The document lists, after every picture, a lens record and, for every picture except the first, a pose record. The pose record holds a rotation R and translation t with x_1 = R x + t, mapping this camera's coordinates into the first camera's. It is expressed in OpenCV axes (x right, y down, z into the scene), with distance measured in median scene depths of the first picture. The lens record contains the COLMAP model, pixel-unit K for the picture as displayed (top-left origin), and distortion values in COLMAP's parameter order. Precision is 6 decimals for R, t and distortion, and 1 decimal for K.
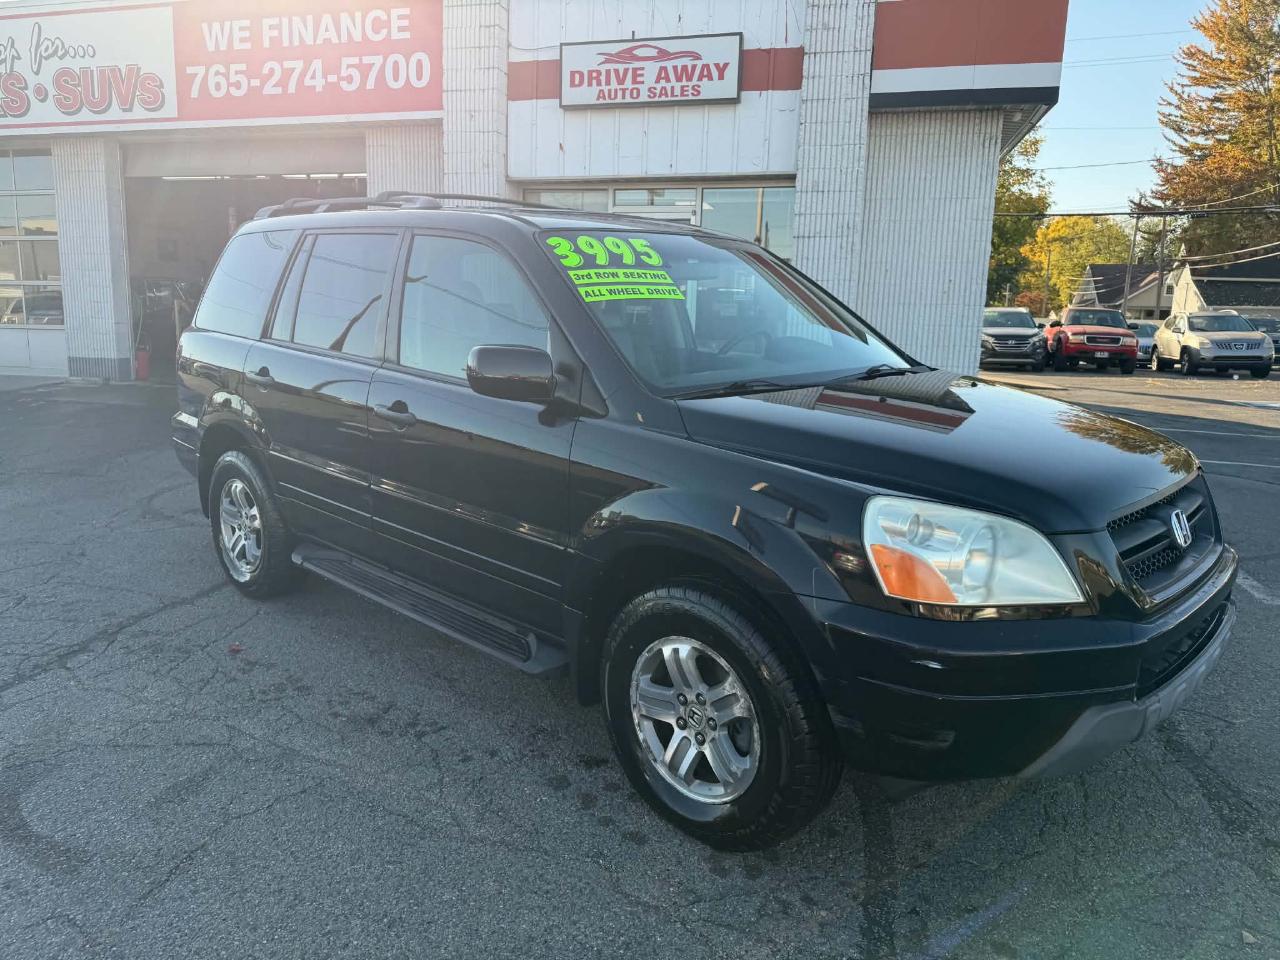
lens RADIAL K [[906.9, 0, 604.7], [0, 906.9, 480.5], [0, 0, 1]] dist [0.016743, -0.019940]
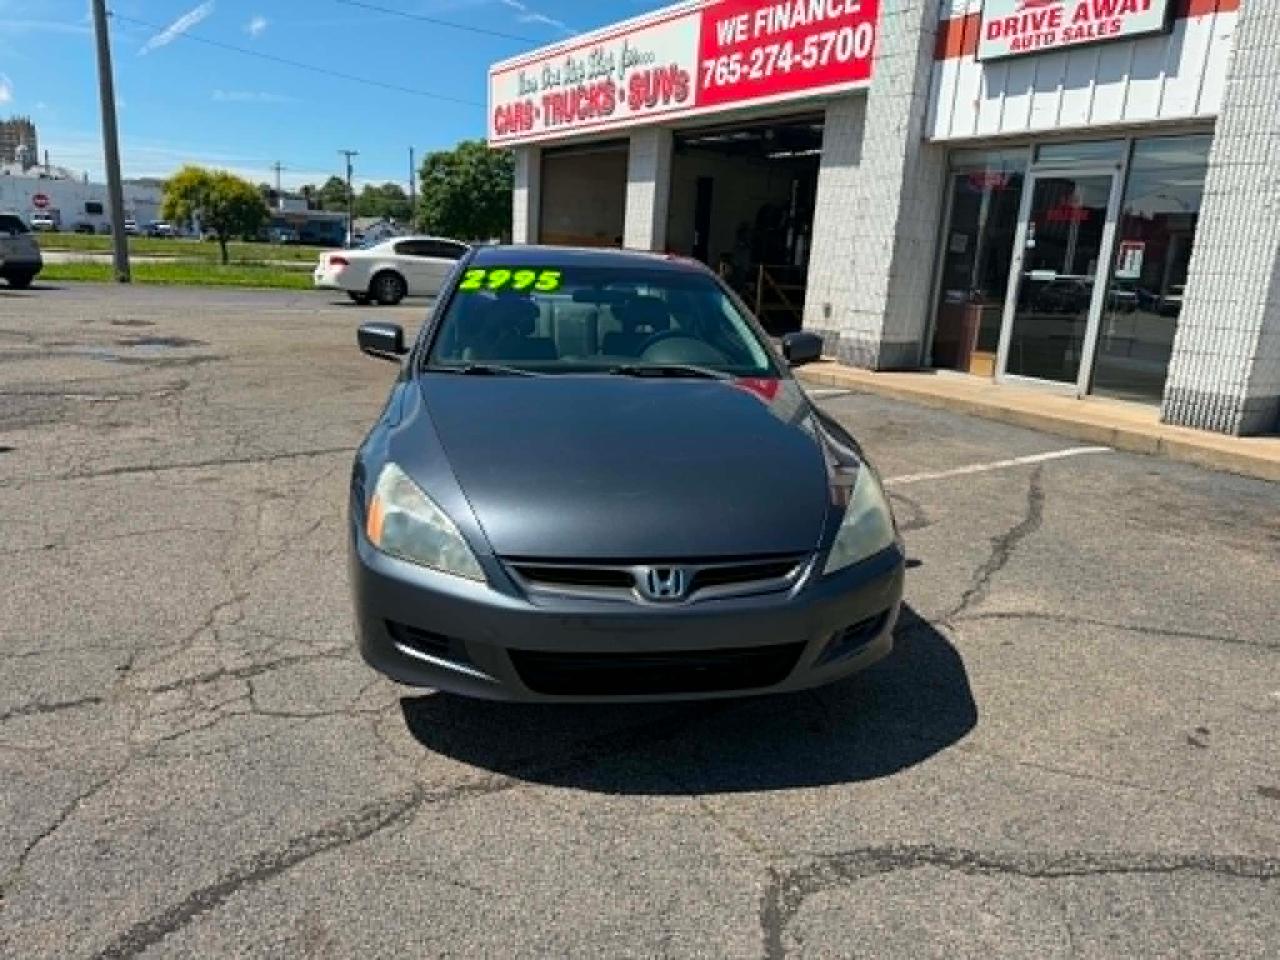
lens RADIAL K [[906.9, 0, 634.7], [0, 906.9, 477.0], [0, 0, 1]] dist [0.016743, -0.019940]
pose [[0.748865, 0.177333, -0.638556, 0.374443], [-0.160594, 0.983375, 0.084757, -0.006306], [0.642970, 0.039077, 0.764894, 0.057908]]
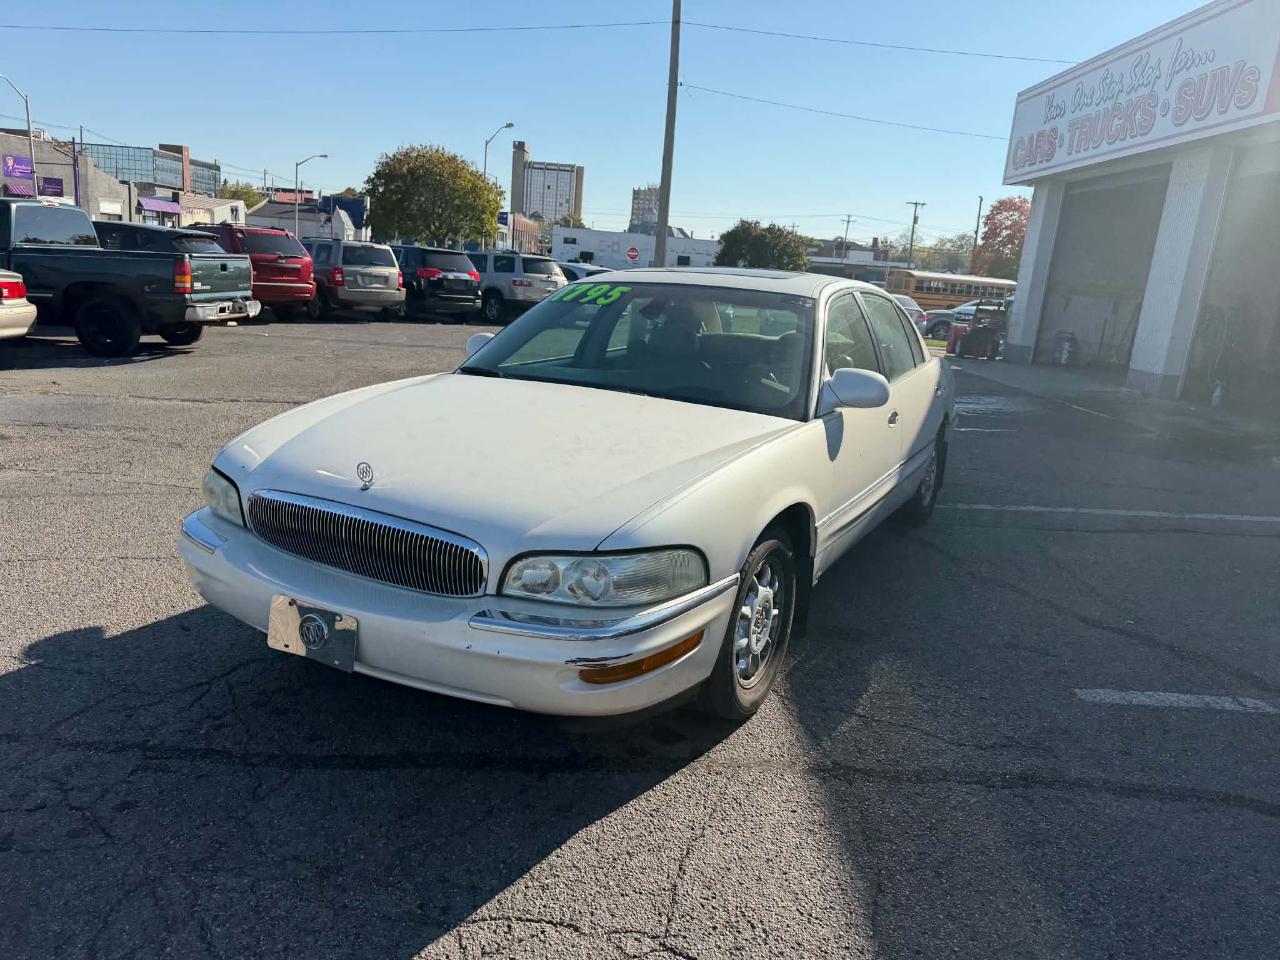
lens RADIAL K [[906.9, 0, 605.2], [0, 906.9, 485.0], [0, 0, 1]] dist [0.016743, -0.019940]
pose [[0.227026, 0.224231, -0.947723, 0.352175], [-0.247053, 0.954561, 0.166668, -0.047932], [0.942032, 0.196300, 0.272107, 0.262547]]
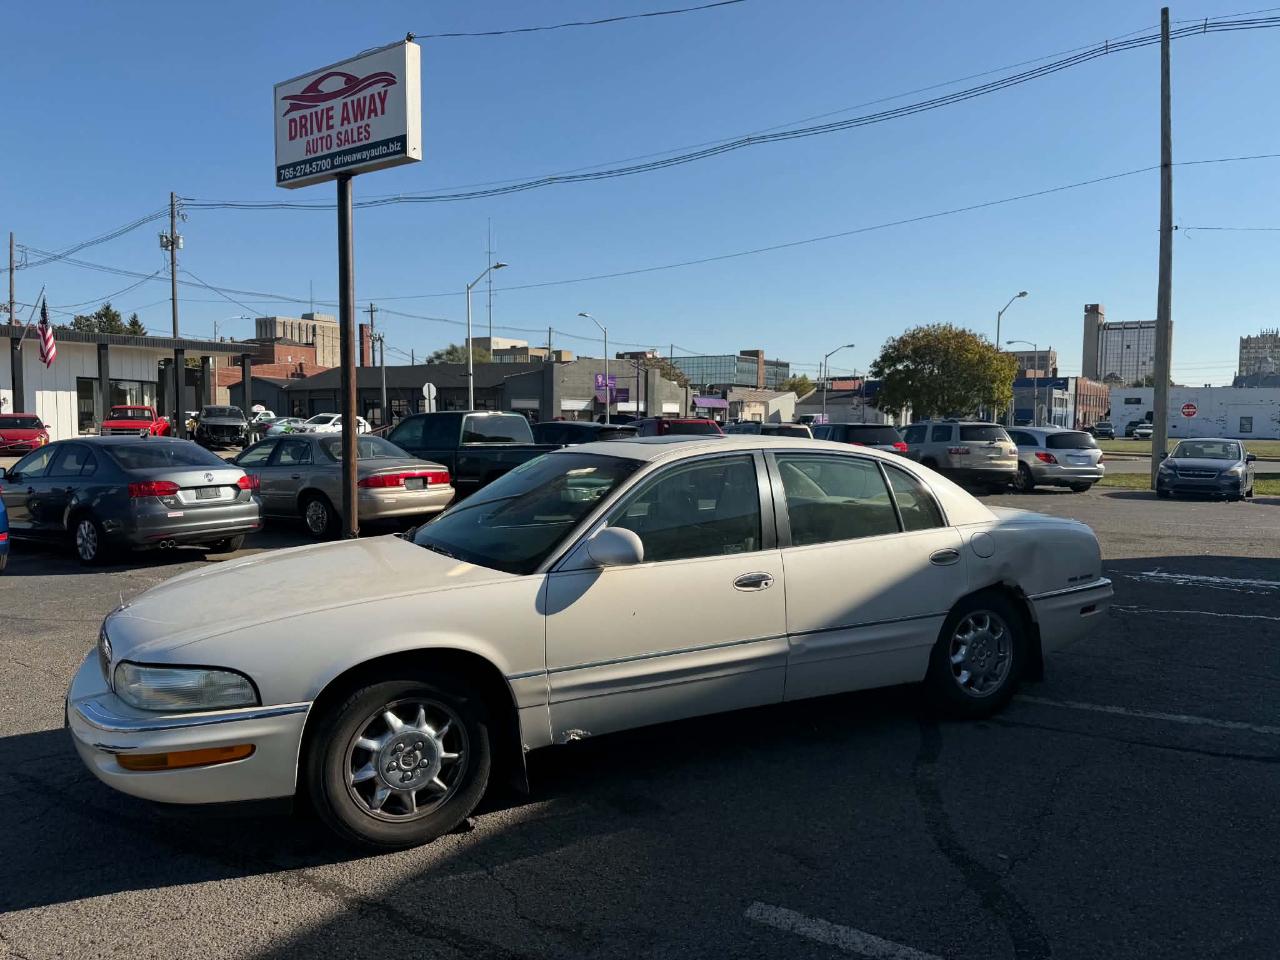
lens RADIAL K [[906.9, 0, 634.3], [0, 906.9, 482.0], [0, 0, 1]] dist [0.016743, -0.019940]
pose [[-0.331567, 0.038508, -0.942645, 0.366617], [-0.188223, 0.976379, 0.106092, -0.118876], [0.924465, 0.212604, -0.316488, 0.581041]]
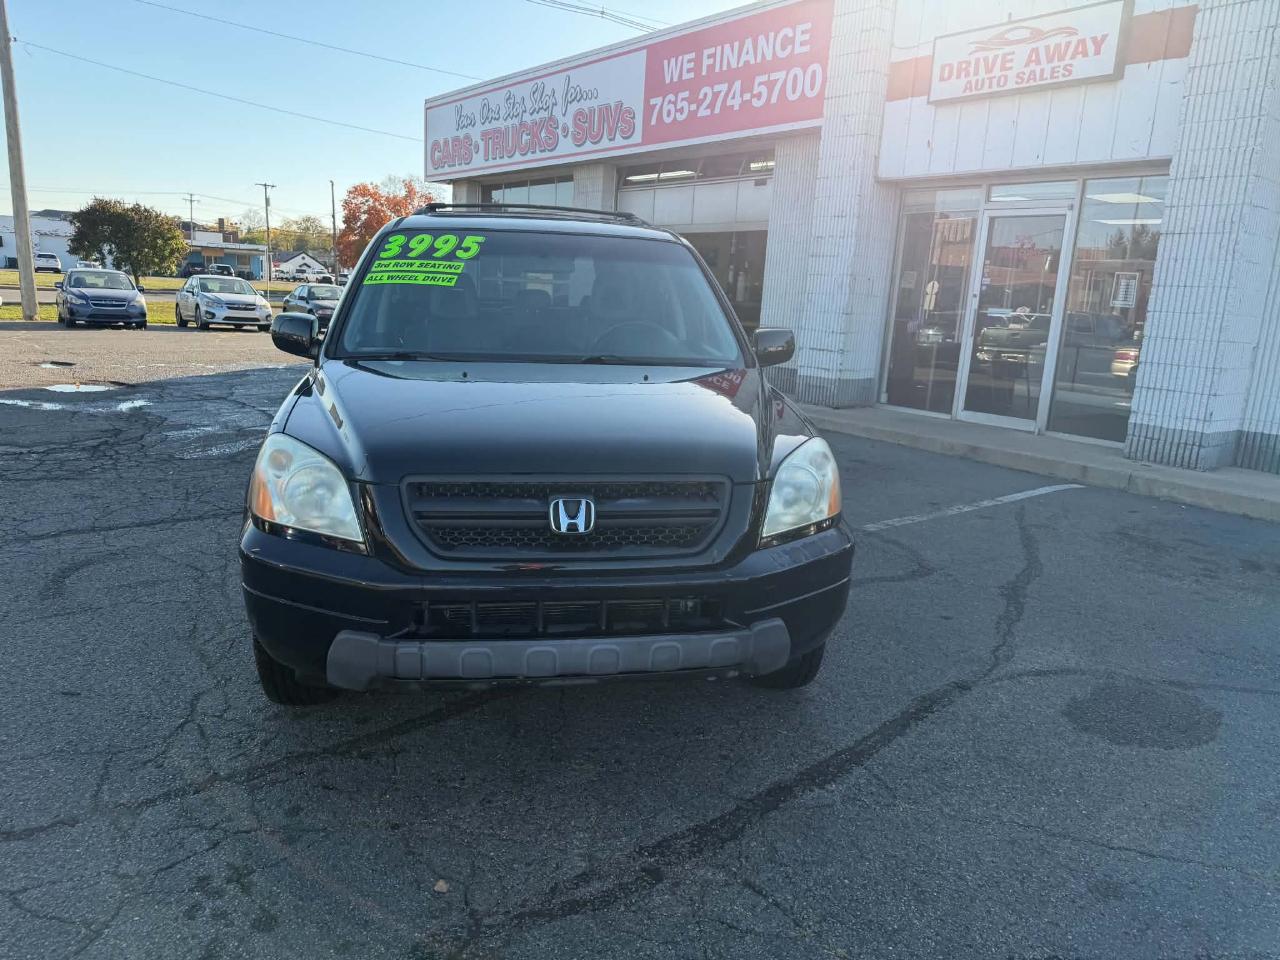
lens RADIAL K [[906.9, 0, 632.5], [0, 906.9, 481.3], [0, 0, 1]] dist [0.016743, -0.019940]
pose [[0.799540, 0.144487, -0.582974, 0.324806], [-0.147135, 0.988176, 0.043120, -0.009883], [0.582312, 0.051300, 0.811346, 0.054722]]
